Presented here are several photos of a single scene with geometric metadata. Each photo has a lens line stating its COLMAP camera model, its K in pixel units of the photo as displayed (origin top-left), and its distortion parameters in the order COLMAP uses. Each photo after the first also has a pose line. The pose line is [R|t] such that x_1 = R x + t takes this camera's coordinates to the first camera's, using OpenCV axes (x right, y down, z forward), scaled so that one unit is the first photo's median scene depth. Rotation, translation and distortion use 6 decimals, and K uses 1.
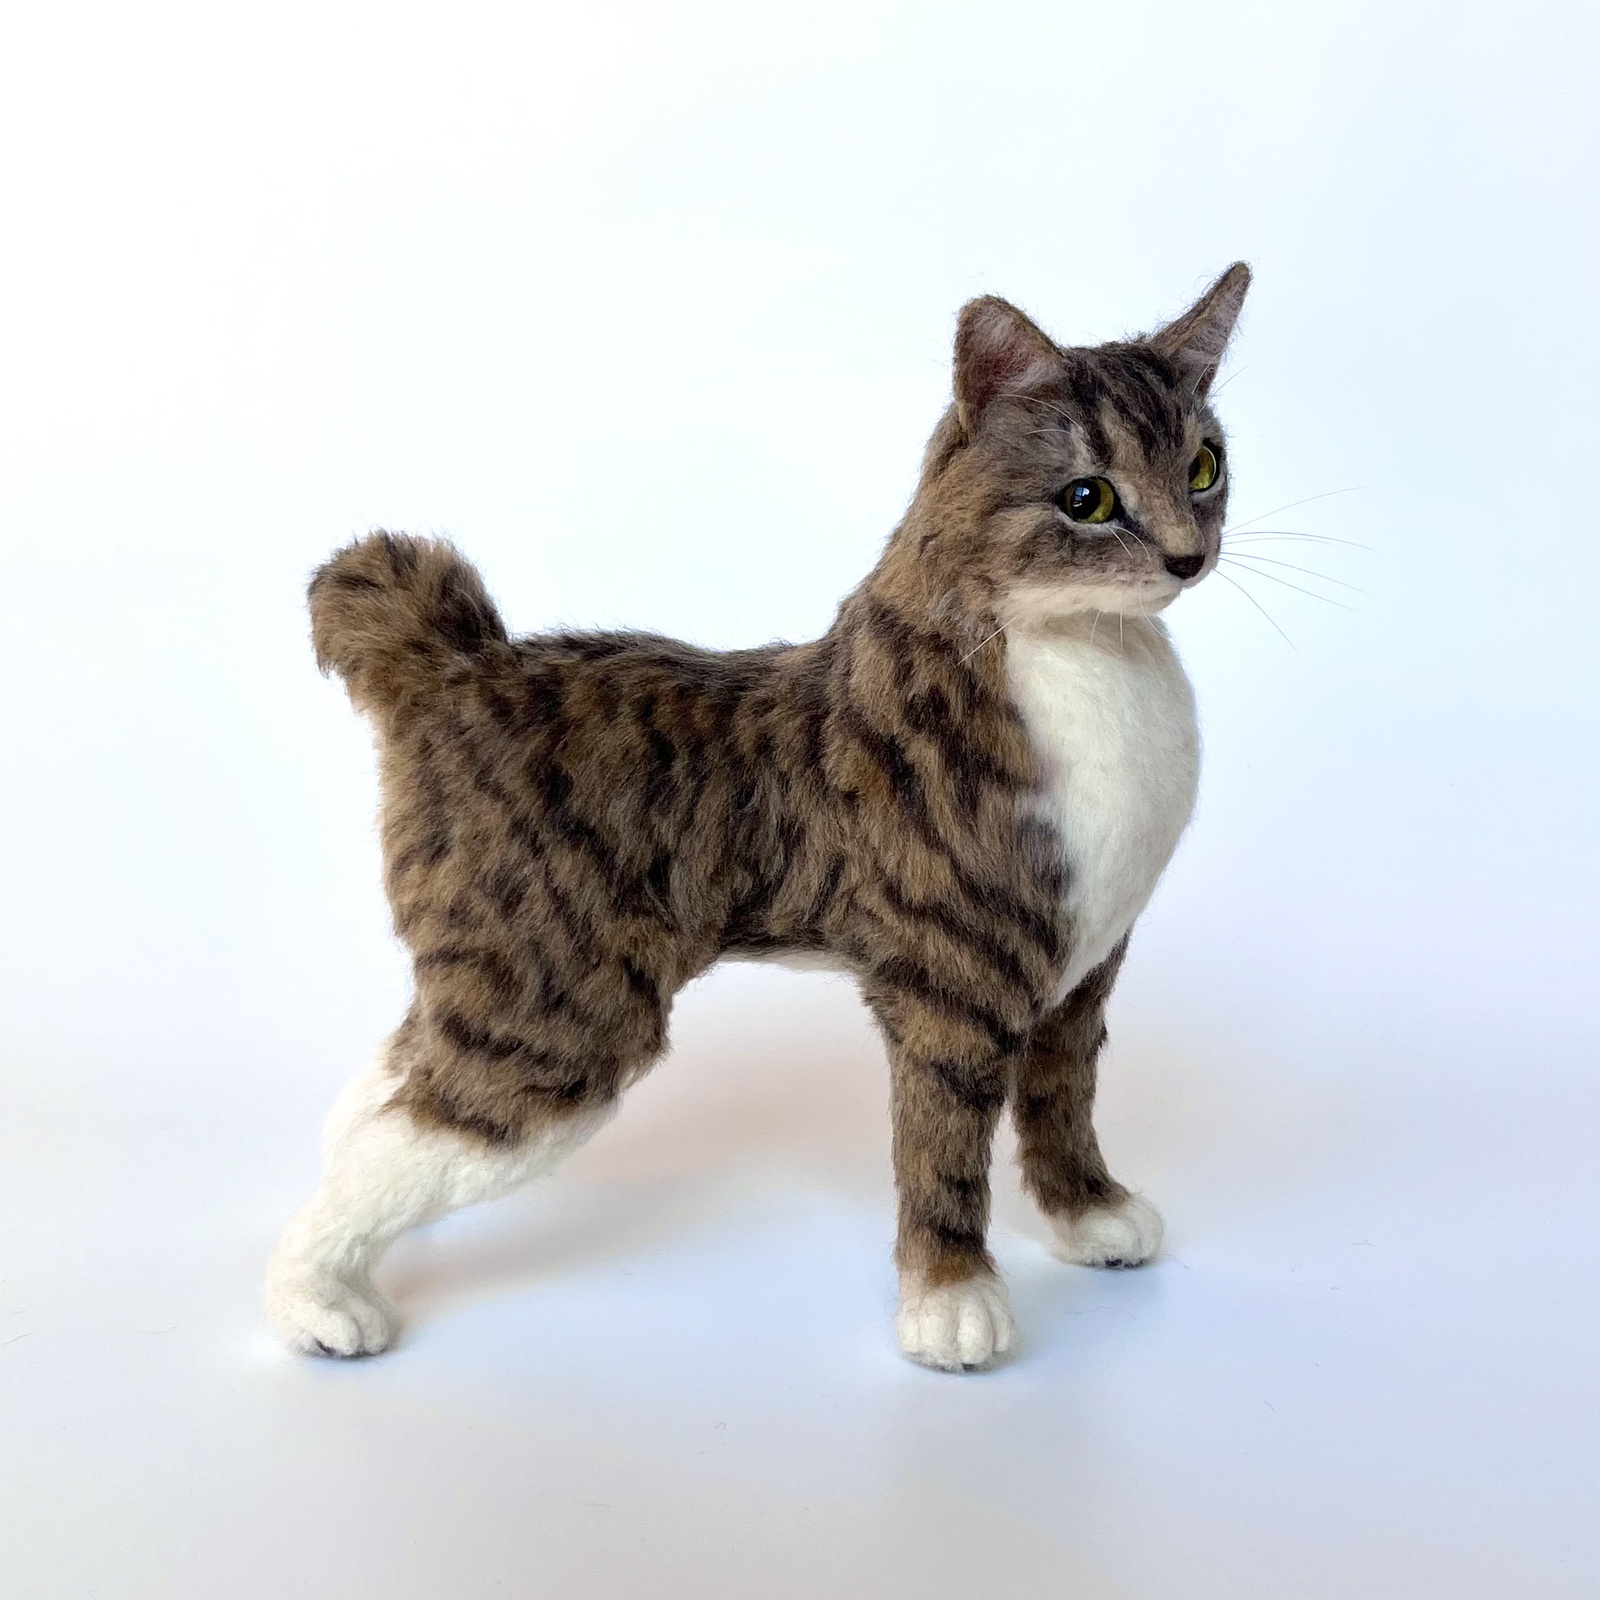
lens RADIAL K [[1753.1, 0, 799.3], [0, 1753.1, 795.6], [0, 0, 1]] dist [0.029583, 0.000000]
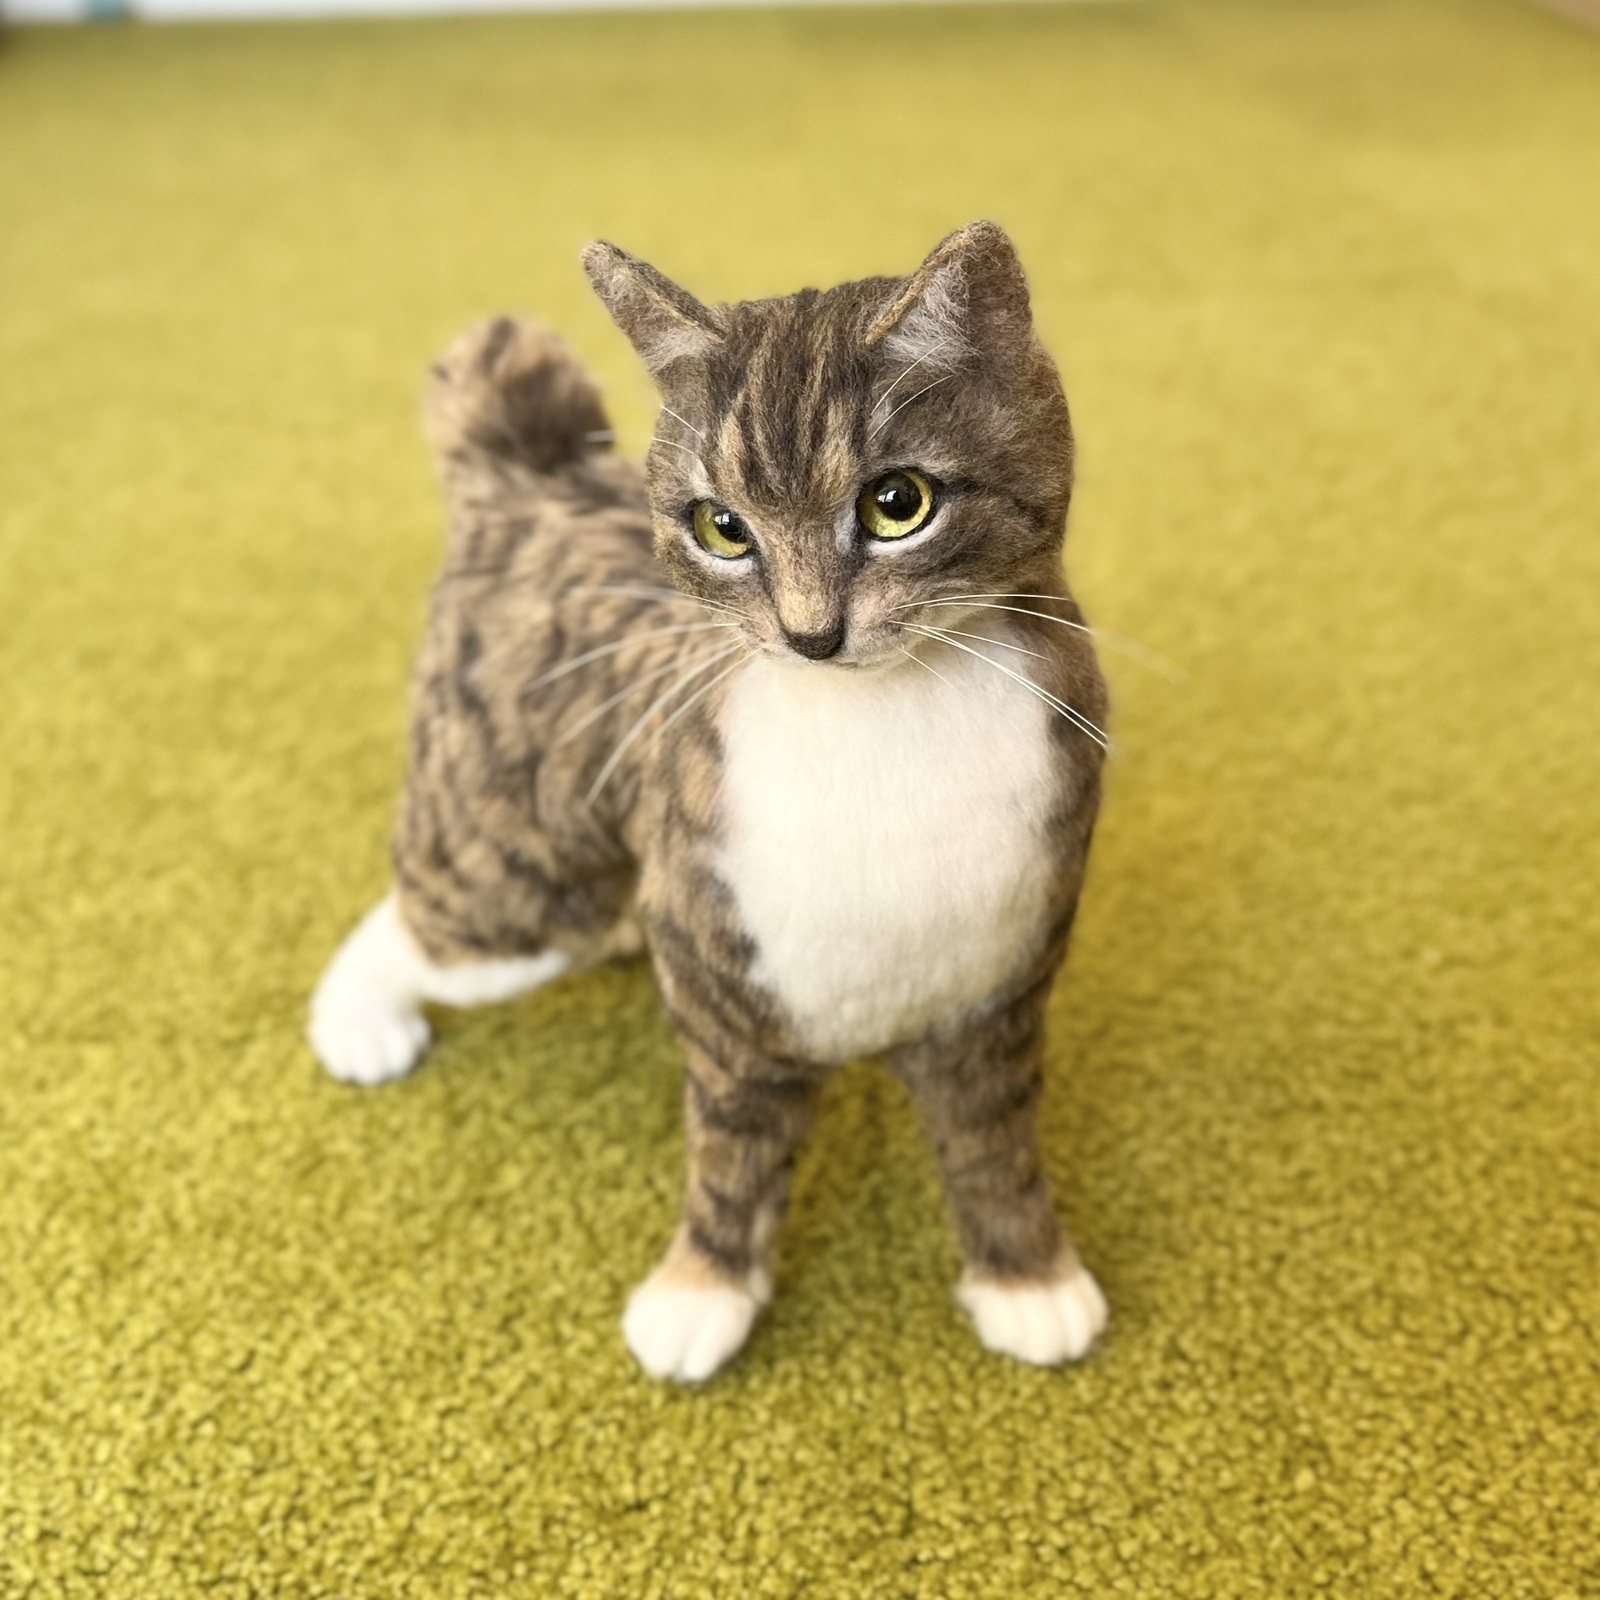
lens RADIAL K [[1905.9, 0, 795.4], [0, 1905.9, 808.6], [0, 0, 1]] dist [0.022417, 0.000000]
pose [[0.695458, 0.333556, -0.636458, 0.683550], [-0.117681, 0.926644, 0.357046, -0.321181], [0.708865, -0.173411, 0.683695, 0.401976]]
